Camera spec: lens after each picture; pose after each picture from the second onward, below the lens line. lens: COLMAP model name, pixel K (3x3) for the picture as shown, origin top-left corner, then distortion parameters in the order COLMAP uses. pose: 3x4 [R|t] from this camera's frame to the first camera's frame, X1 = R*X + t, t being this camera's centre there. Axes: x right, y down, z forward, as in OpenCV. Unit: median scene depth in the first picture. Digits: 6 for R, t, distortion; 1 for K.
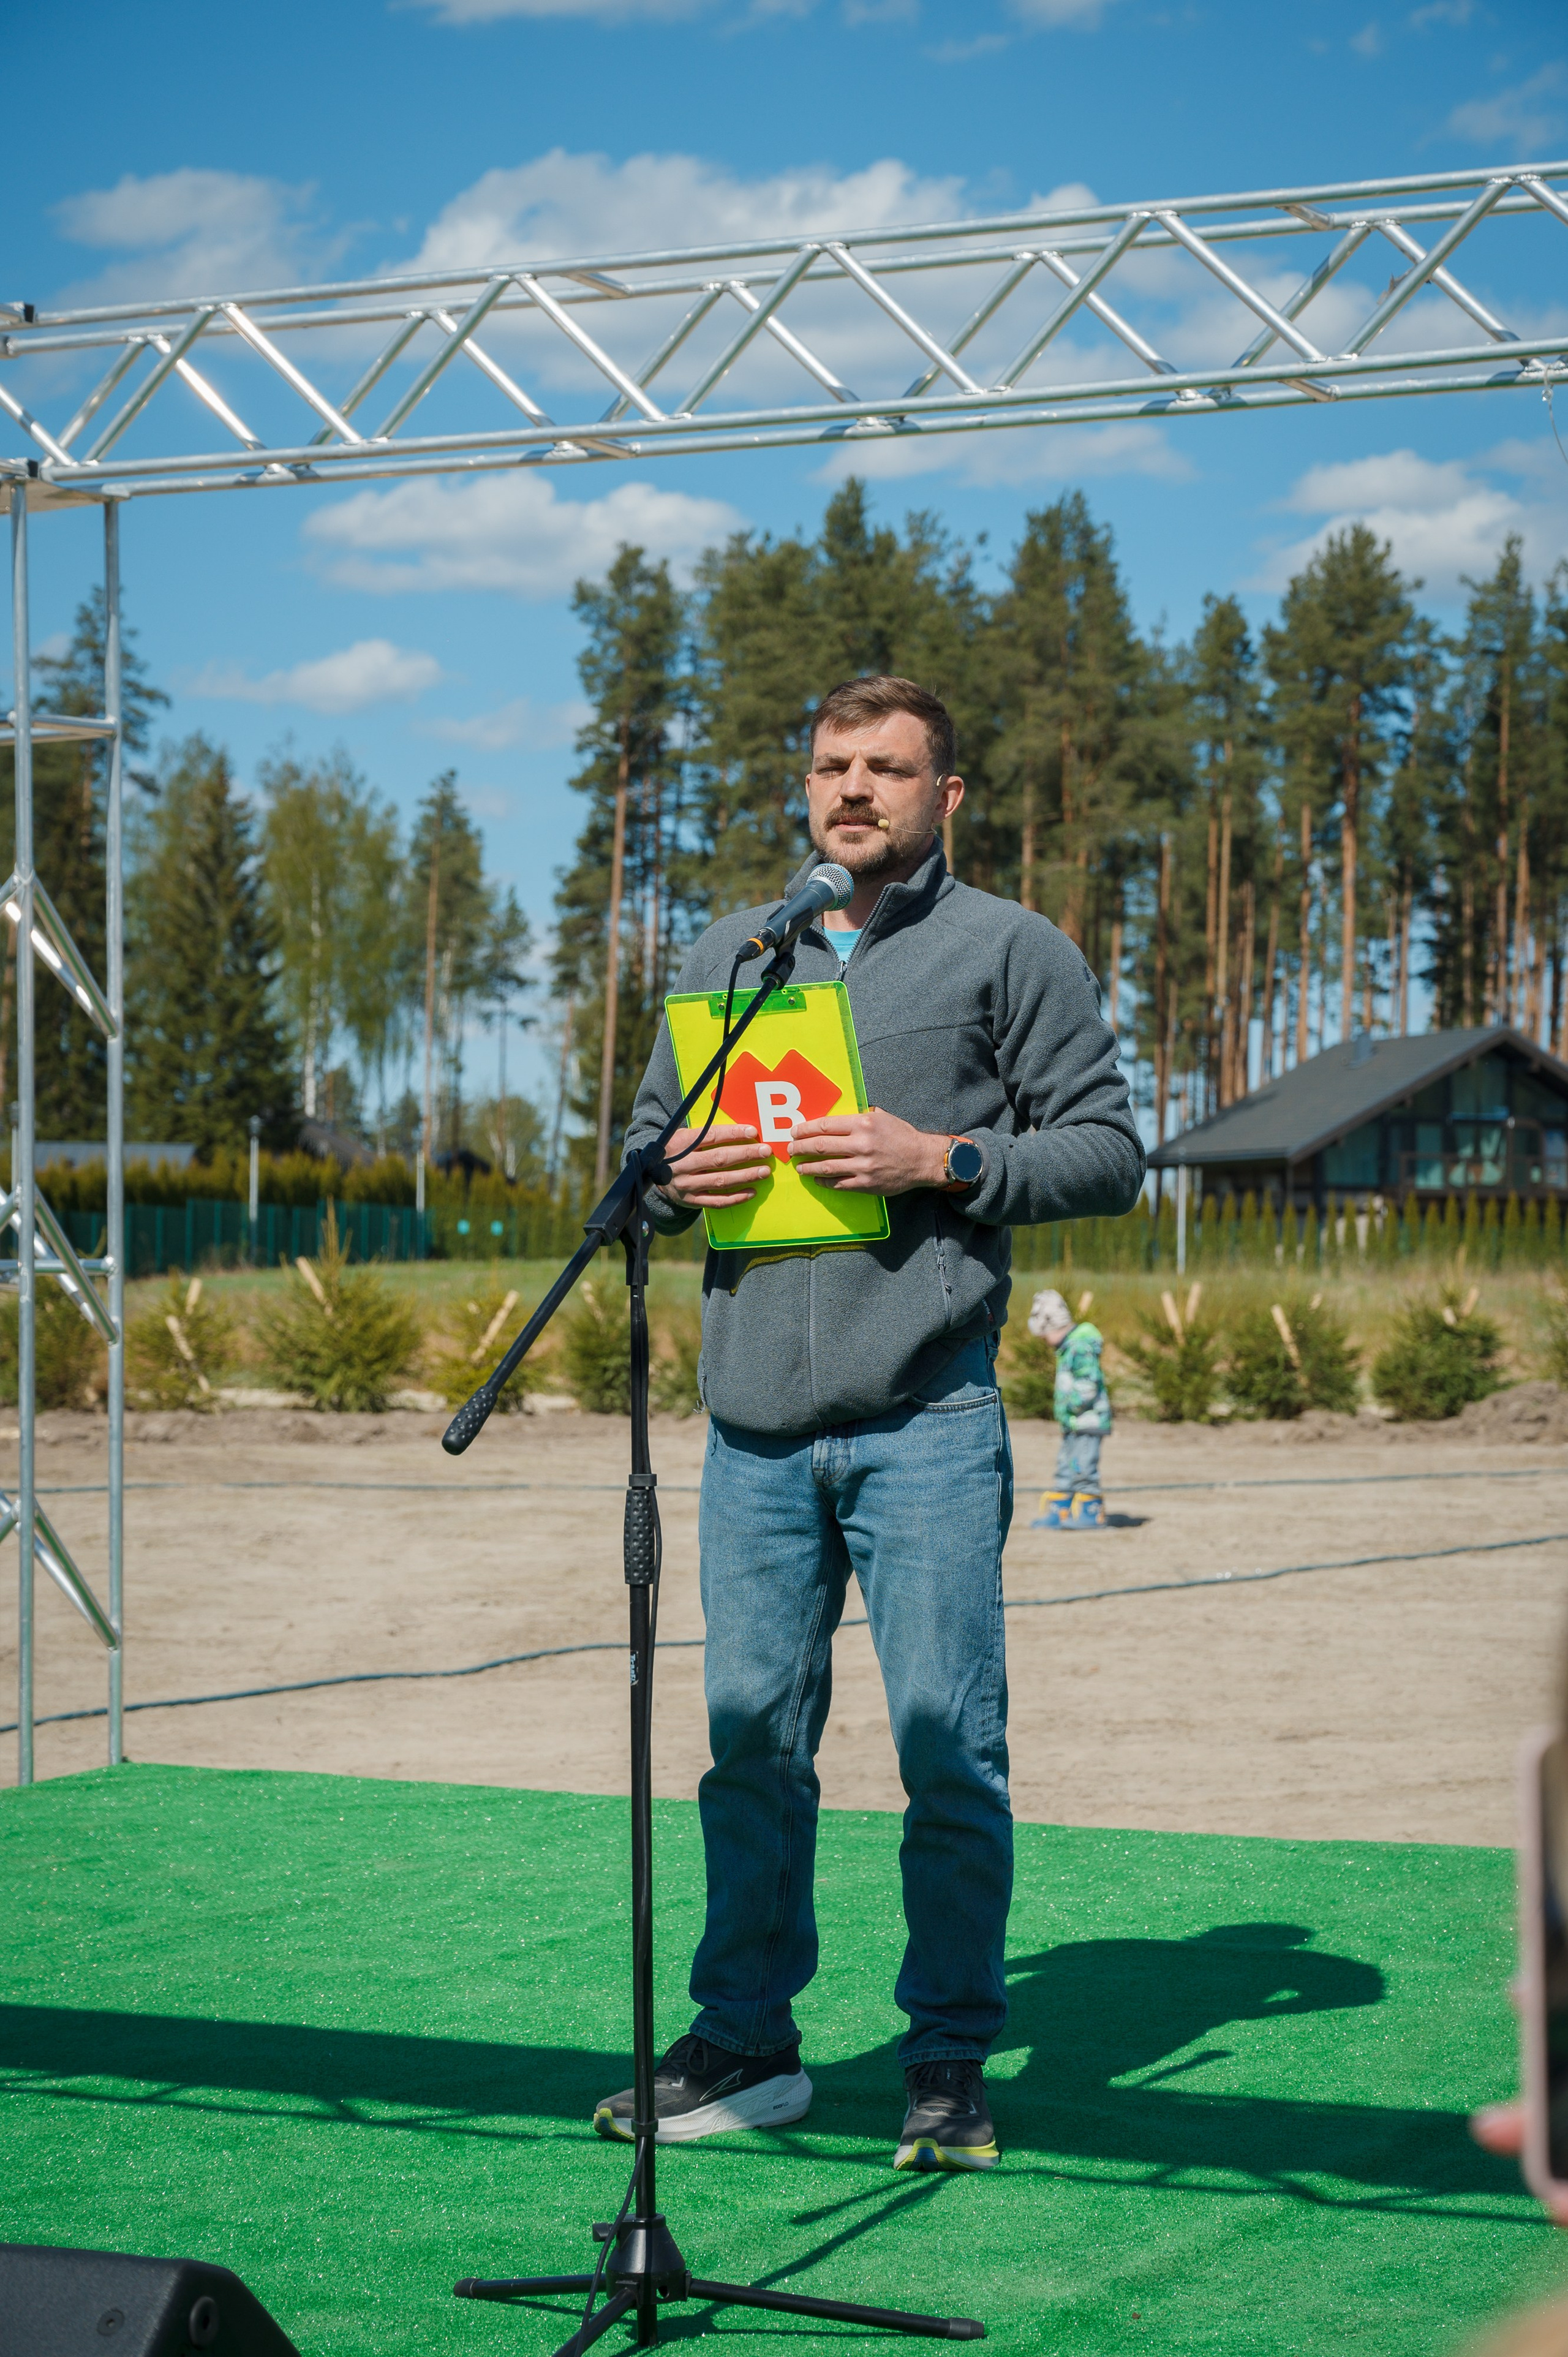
lens RADIAL K [[4724.2, 0, 791.7], [0, 4724.2, 1176.0], [0, 0, 1]] dist [0.005344, 0.000000]
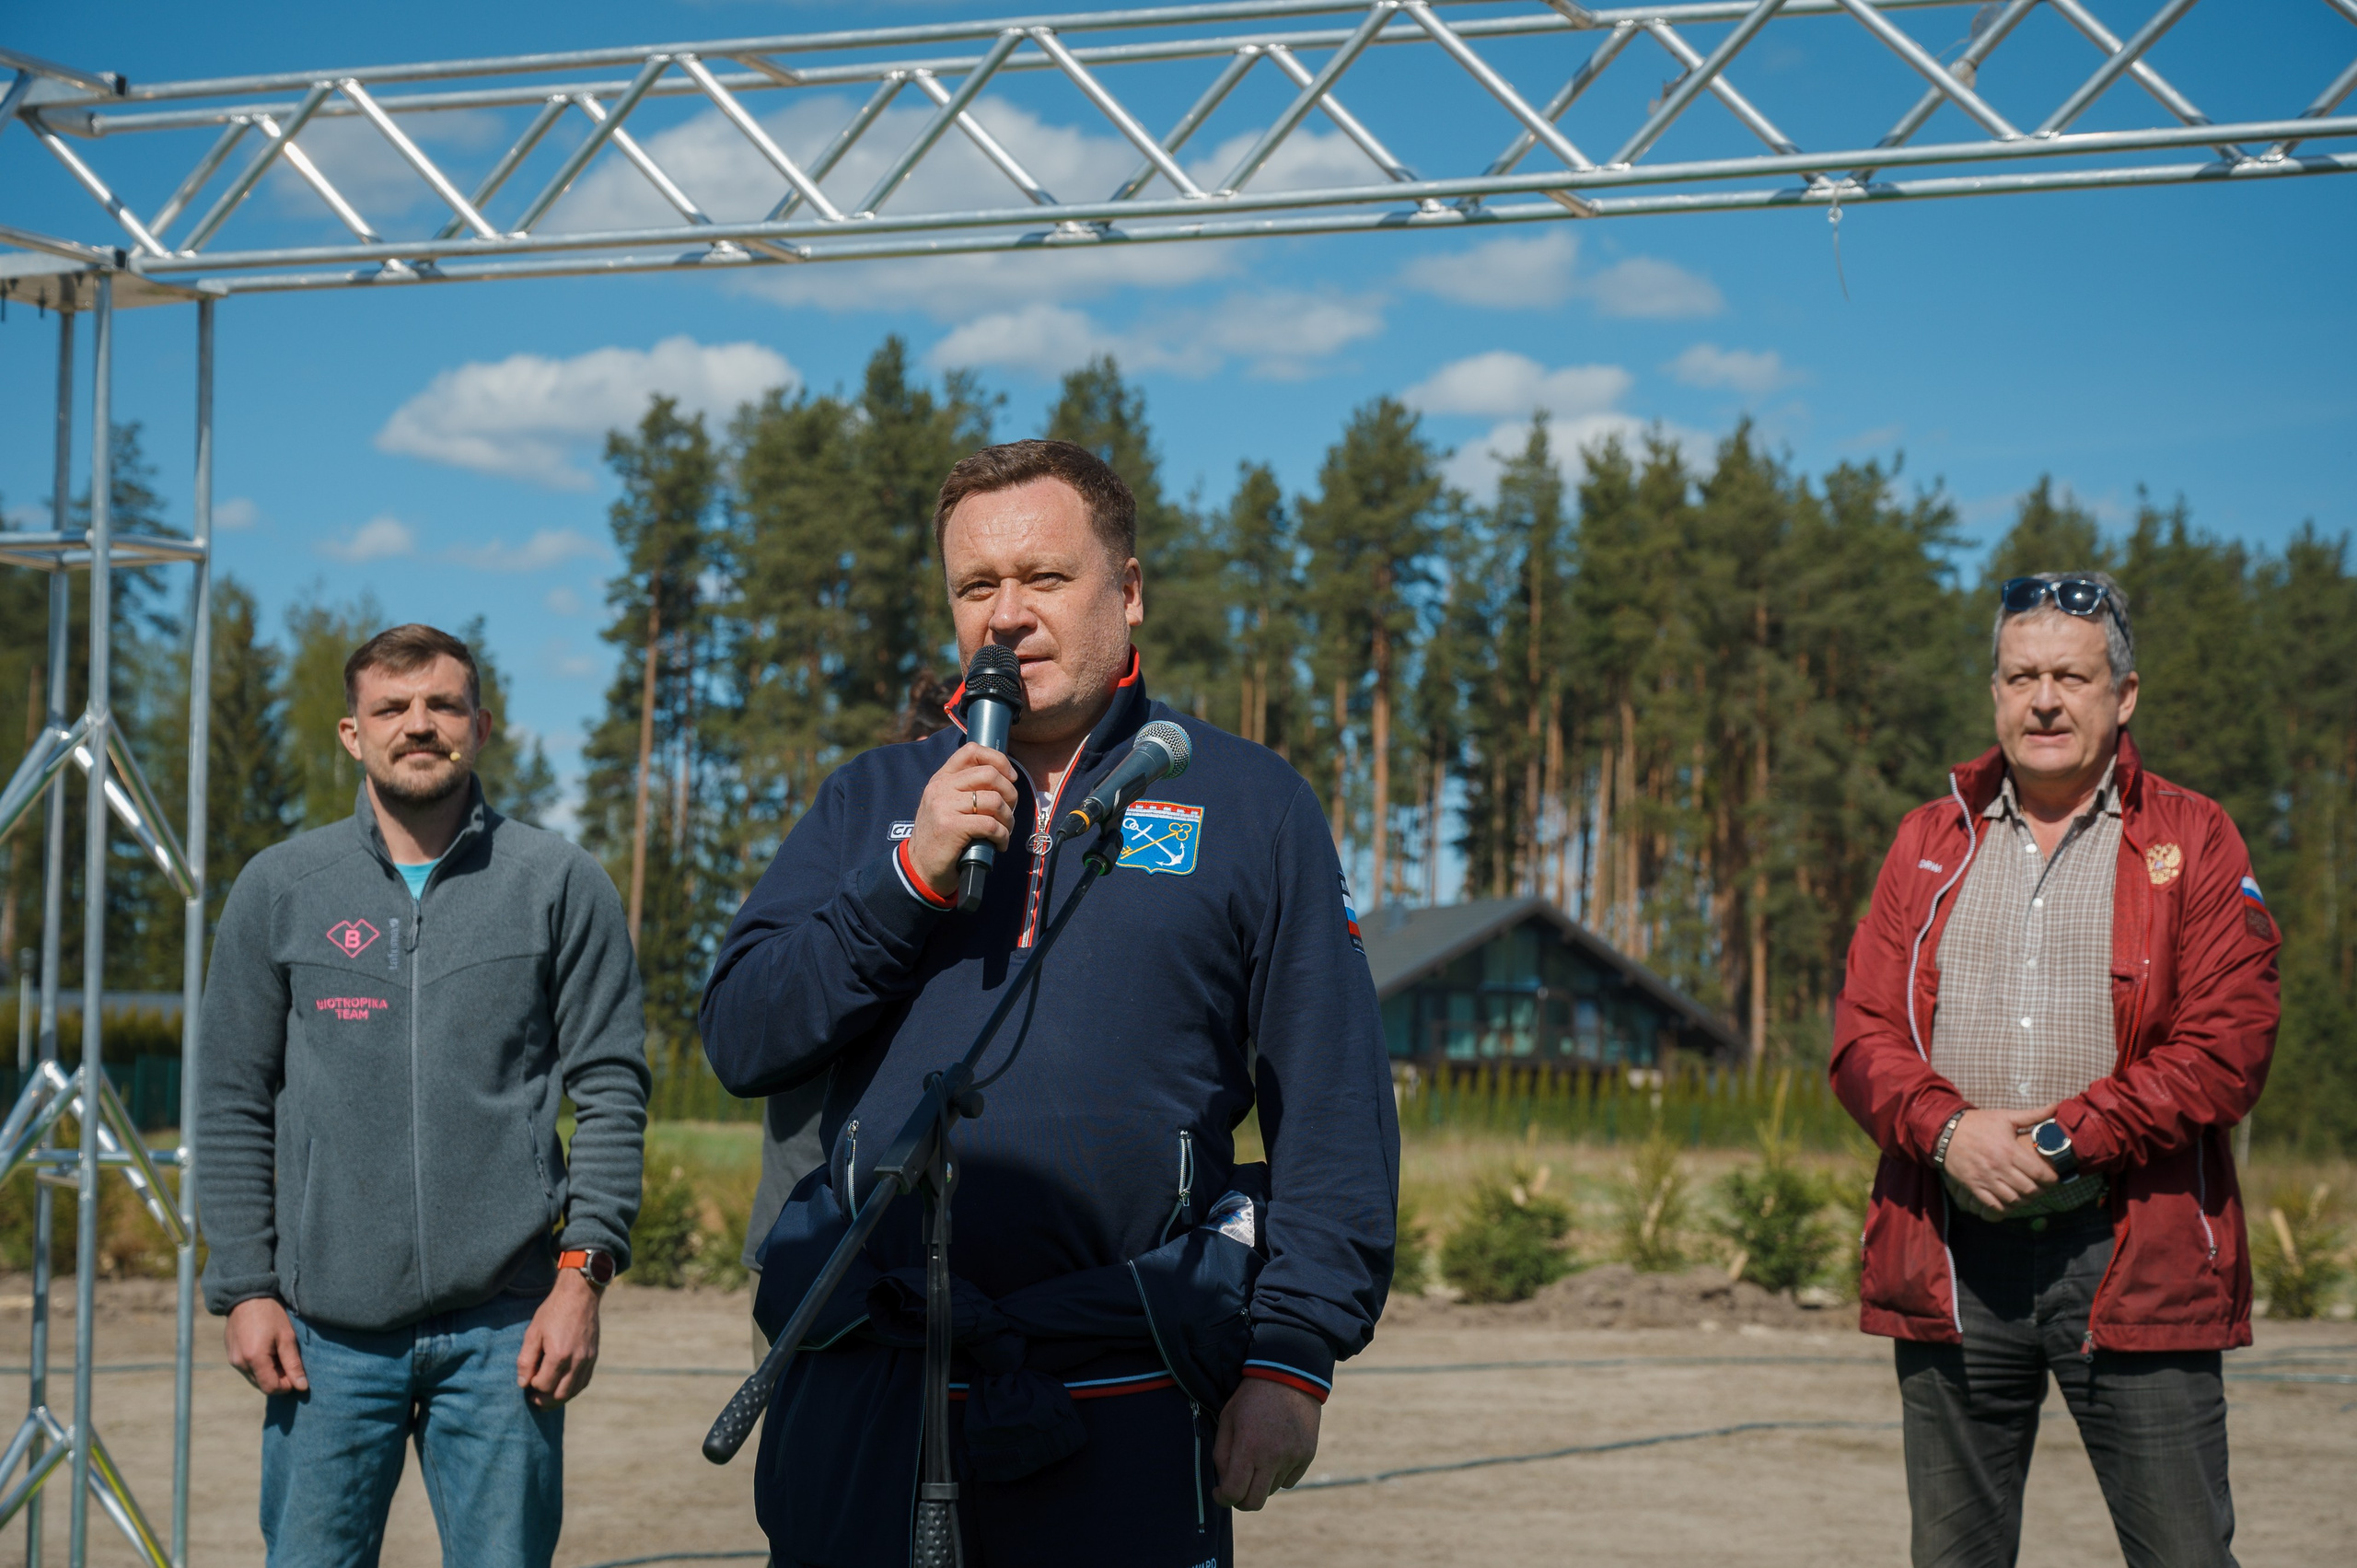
lens RADIAL K [[4724.3, 0, 1157.4], [0, 4724.3, 792.3], [0, 0, 1]] dist [0.005344, 0.000000]
pose [[0.997178, 0.018556, 0.072749, -0.028845], [-0.014784, 0.998535, -0.052050, -0.006141], [-0.073608, 0.050827, 0.995991, 0.105554]]
